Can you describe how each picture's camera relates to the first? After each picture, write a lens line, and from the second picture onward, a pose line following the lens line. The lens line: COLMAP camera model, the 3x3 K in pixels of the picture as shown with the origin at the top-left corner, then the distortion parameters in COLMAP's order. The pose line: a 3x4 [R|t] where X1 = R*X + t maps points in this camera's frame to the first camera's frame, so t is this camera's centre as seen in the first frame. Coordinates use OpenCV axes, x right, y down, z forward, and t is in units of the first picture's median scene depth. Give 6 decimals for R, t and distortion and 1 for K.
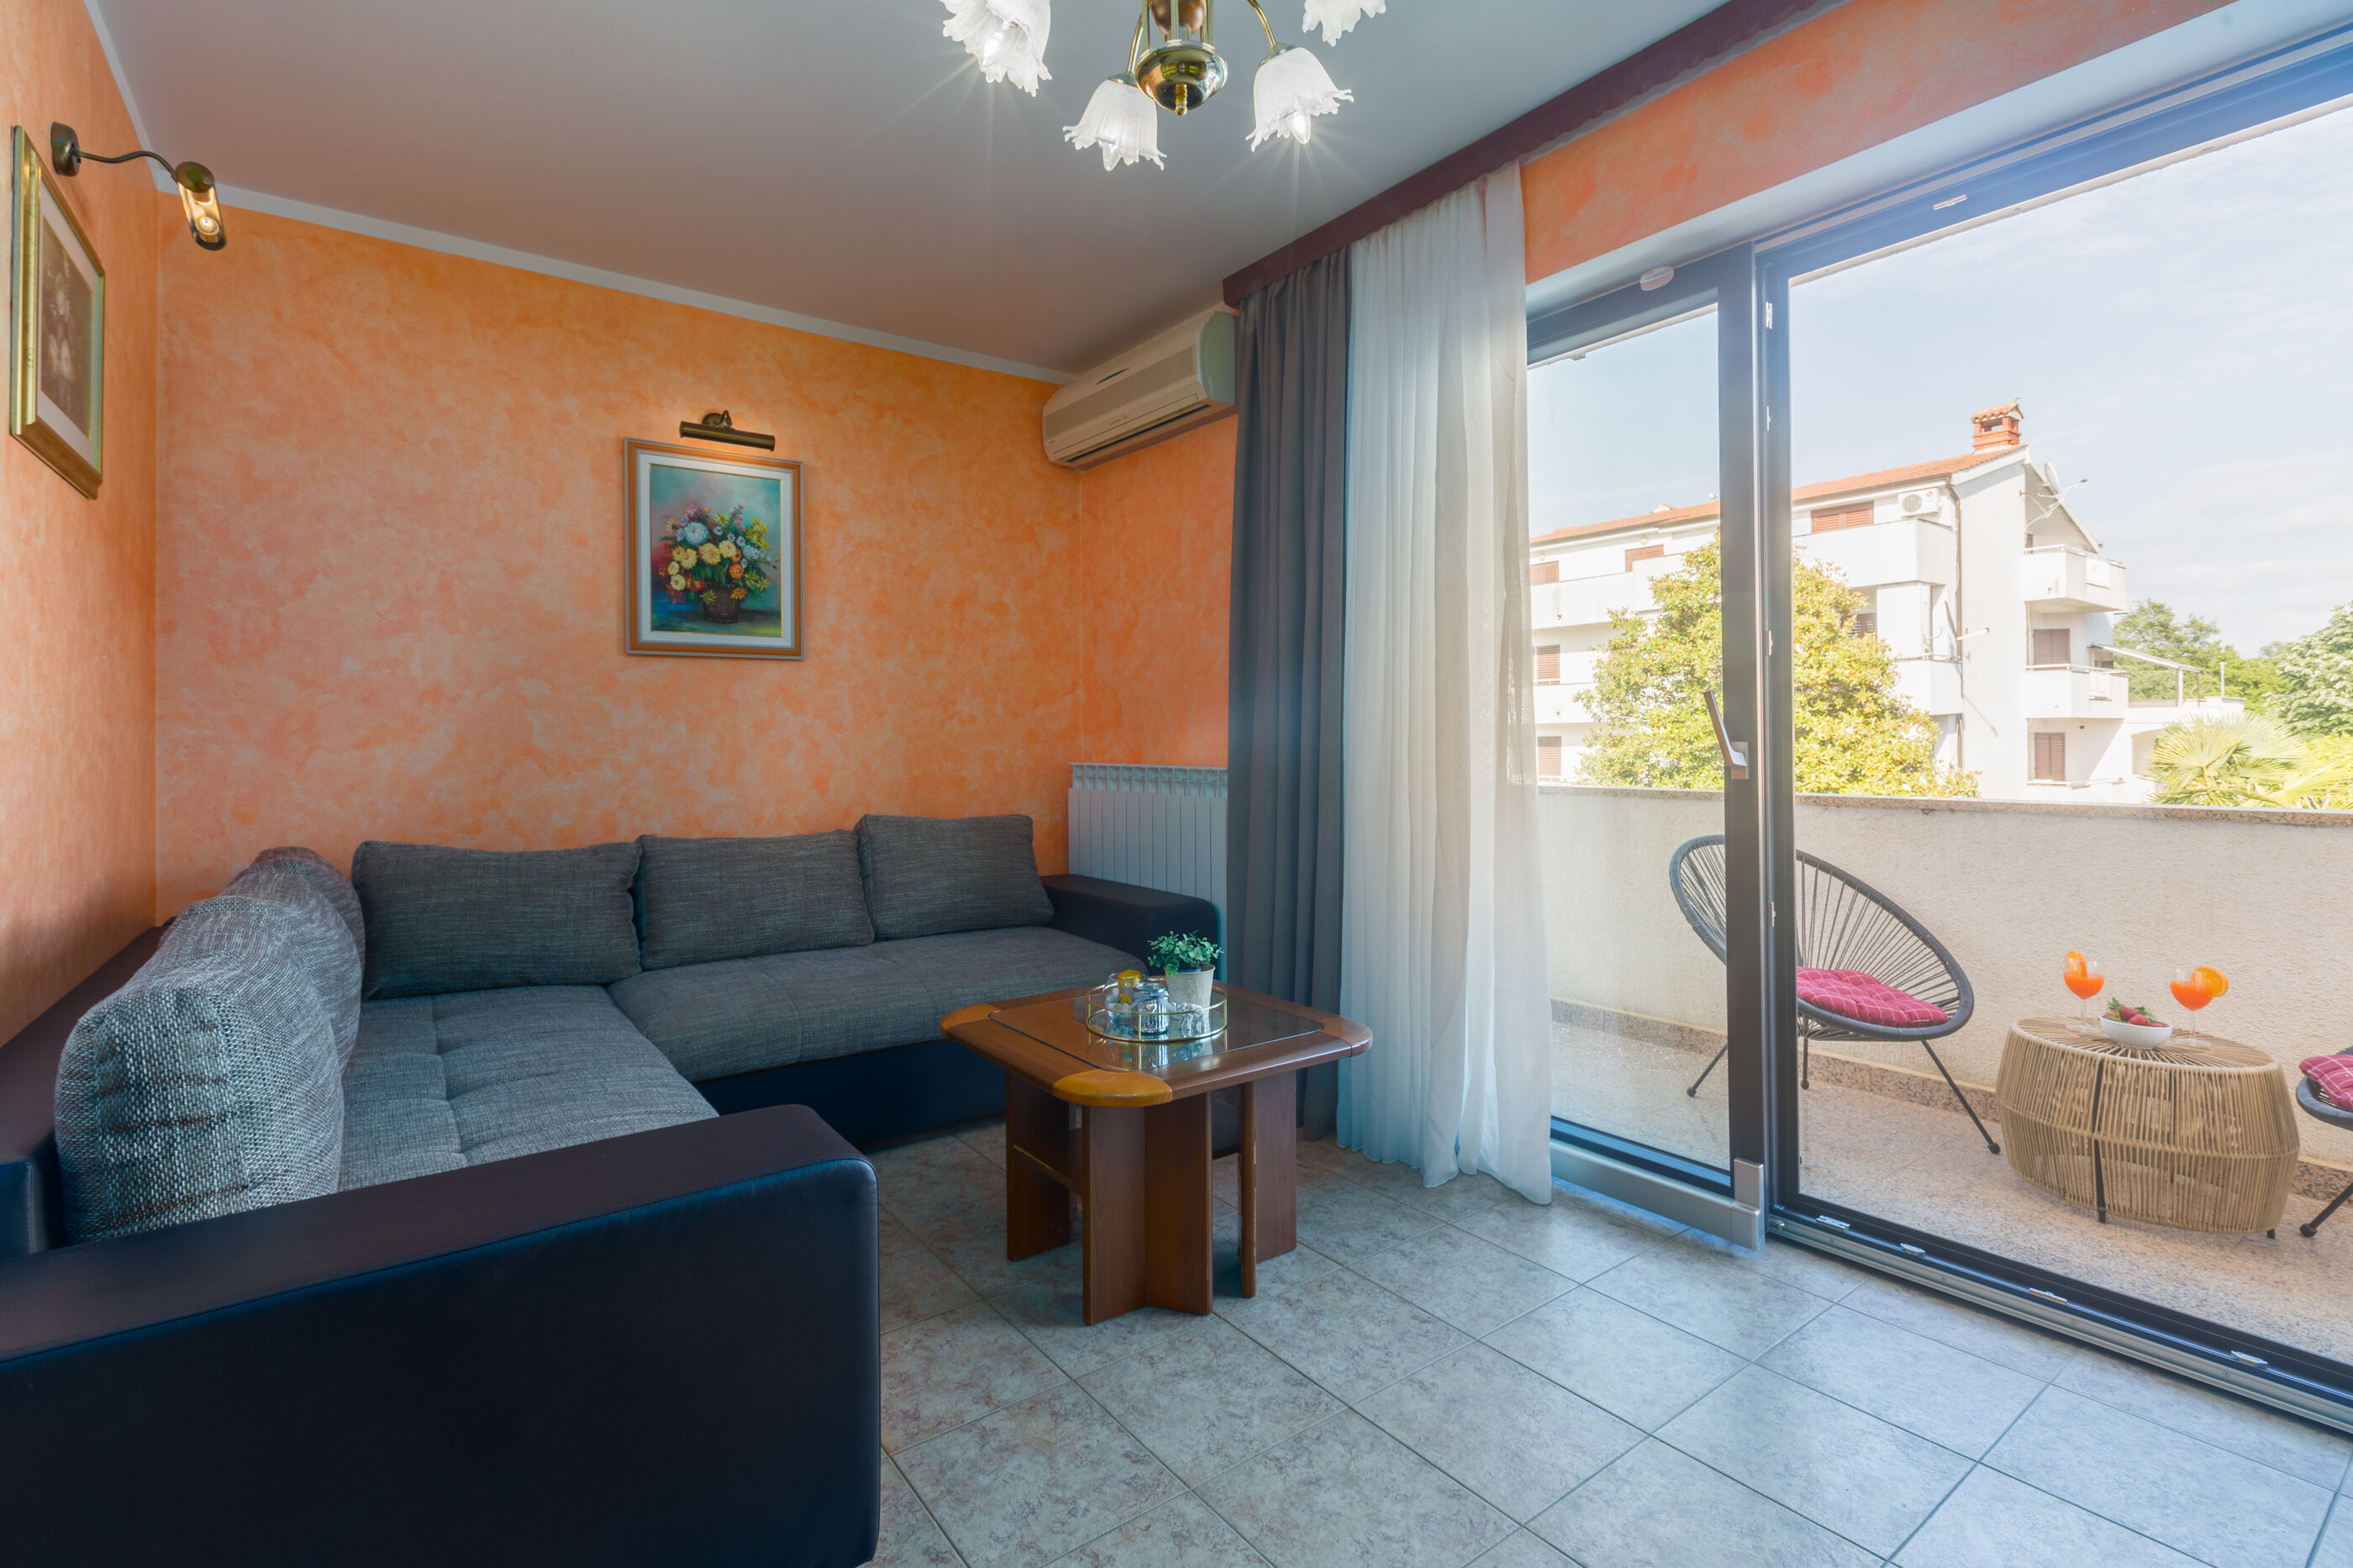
lens RADIAL K [[1075.7, 0, 1139.1], [0, 1075.7, 732.5], [0, 0, 1]] dist [0.000327, -0.000490]
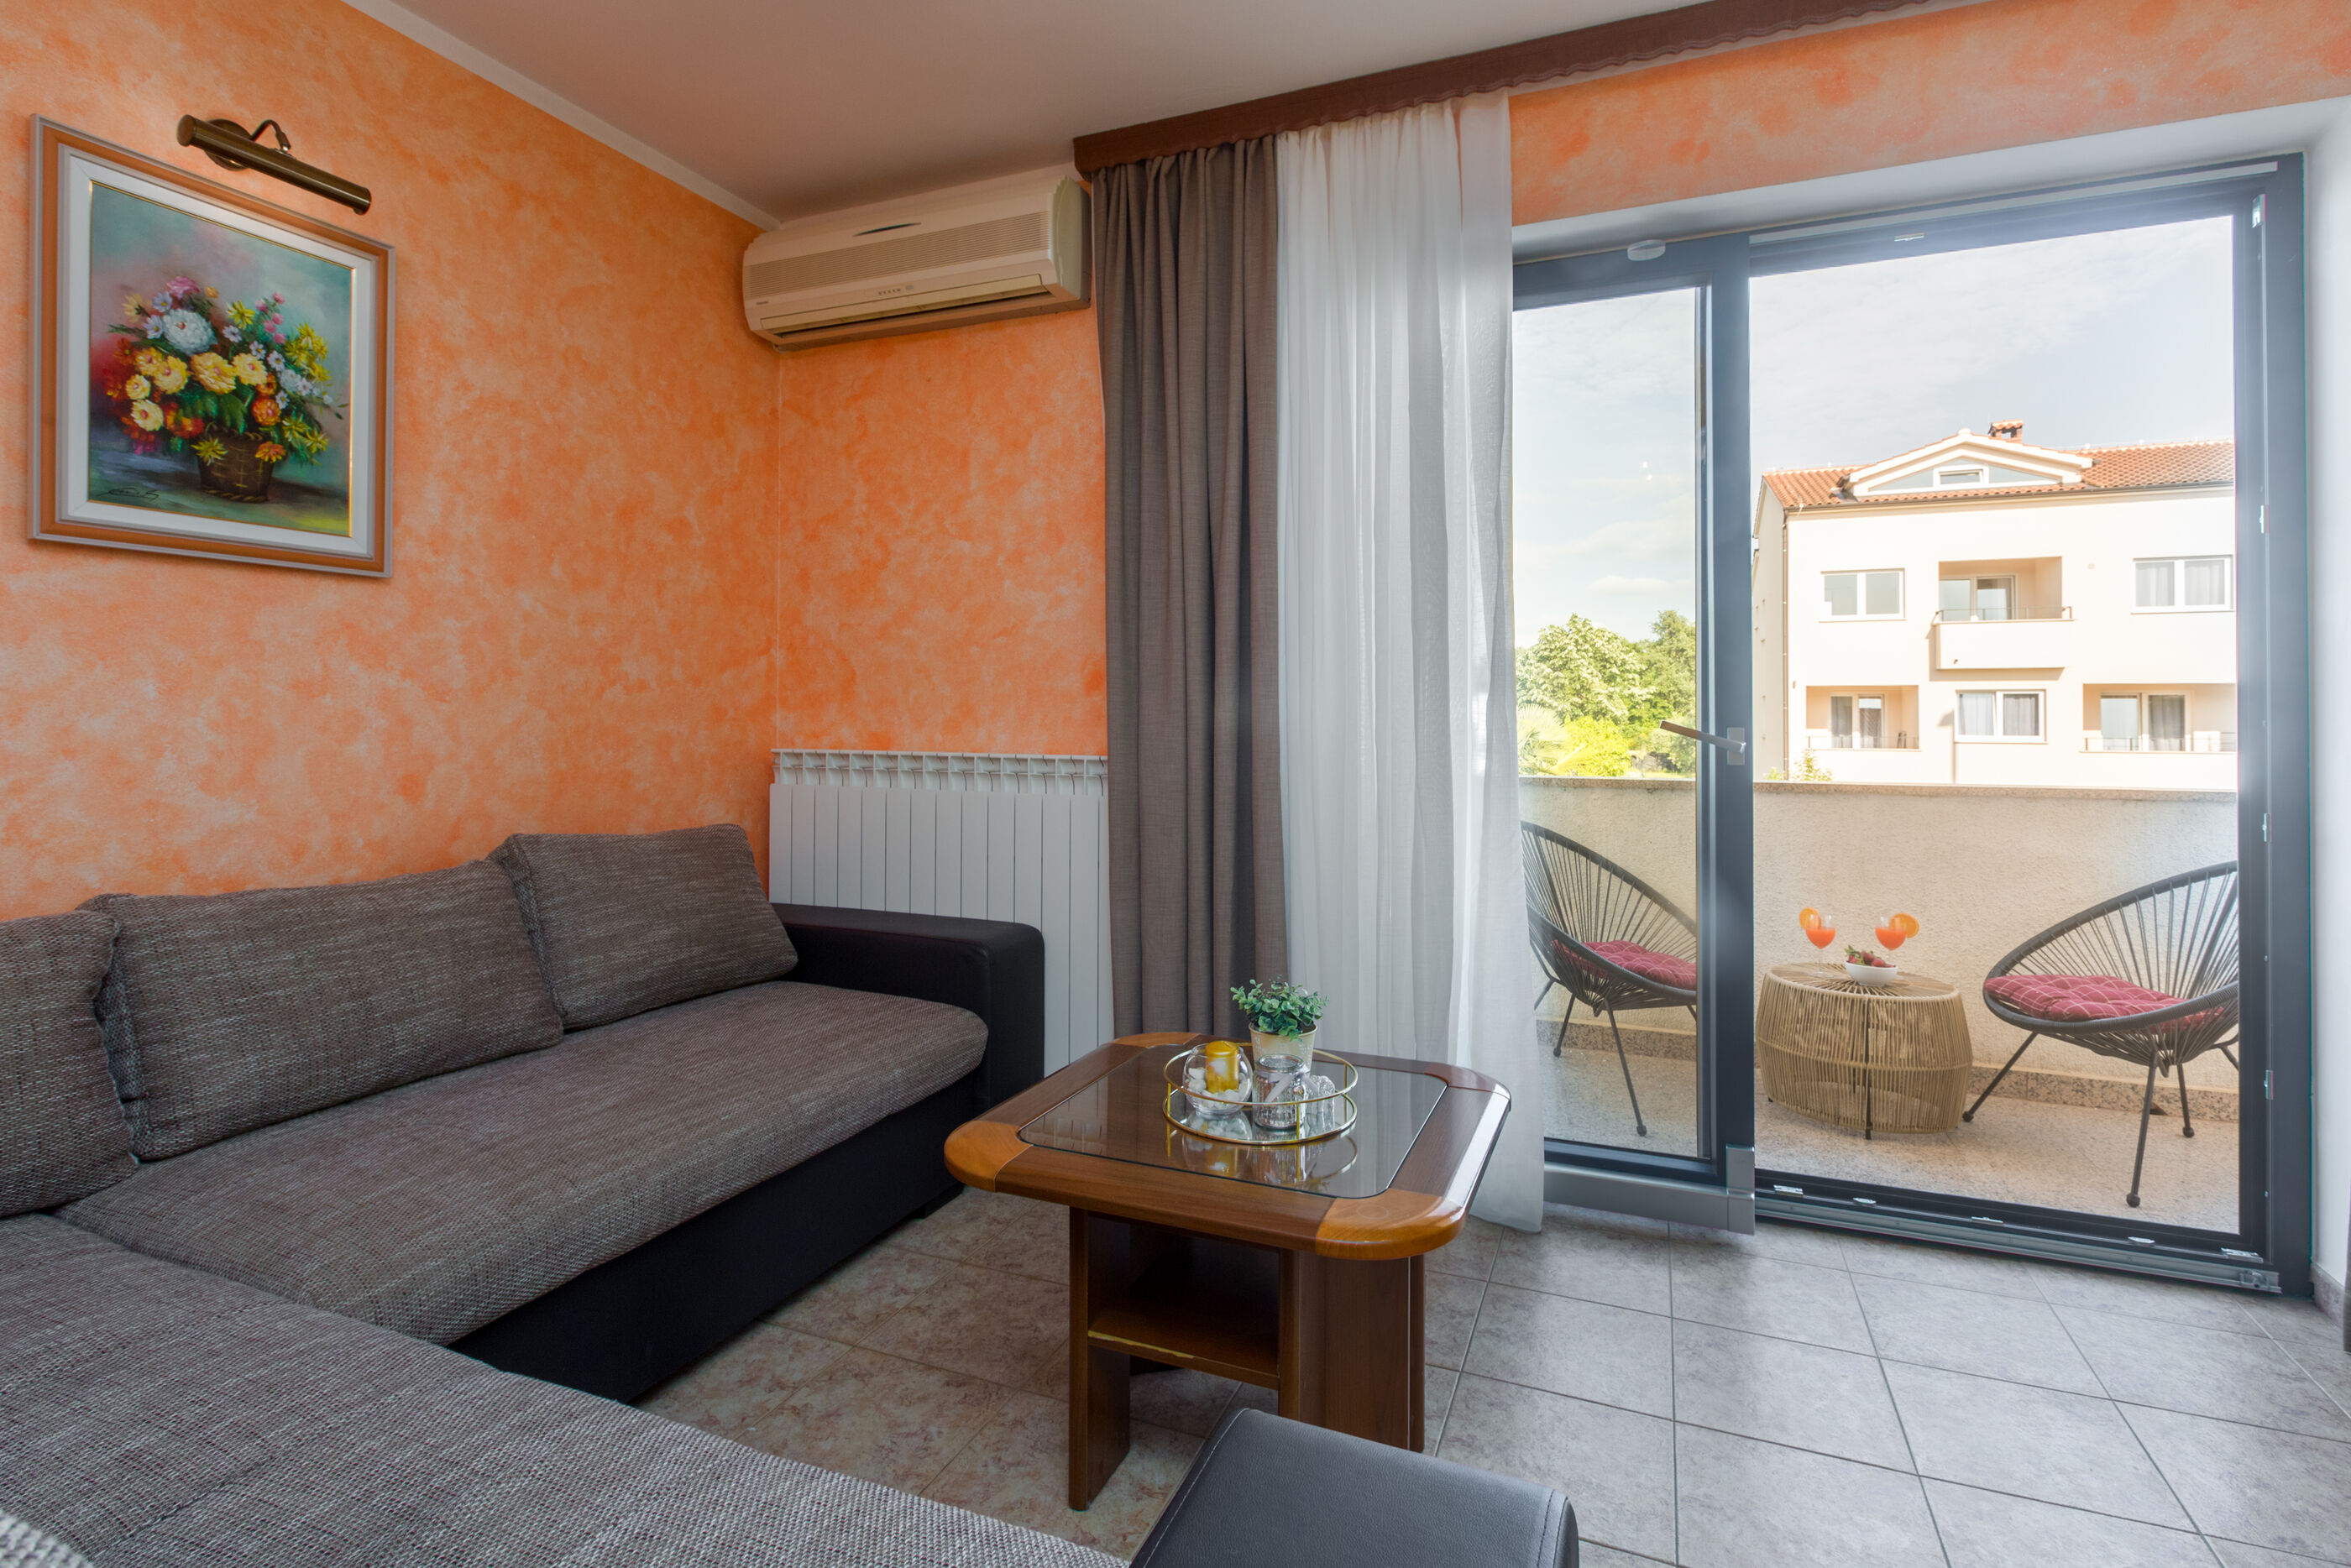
lens RADIAL K [[1137.3, 0, 1187.1], [0, 1137.3, 709.4], [0, 0, 1]] dist [0.002146, -0.001684]
pose [[0.847432, 0.014923, 0.530693, -0.277244], [-0.013151, 0.999888, -0.007116, 0.003539], [-0.530740, -0.000949, 0.847534, 0.236940]]
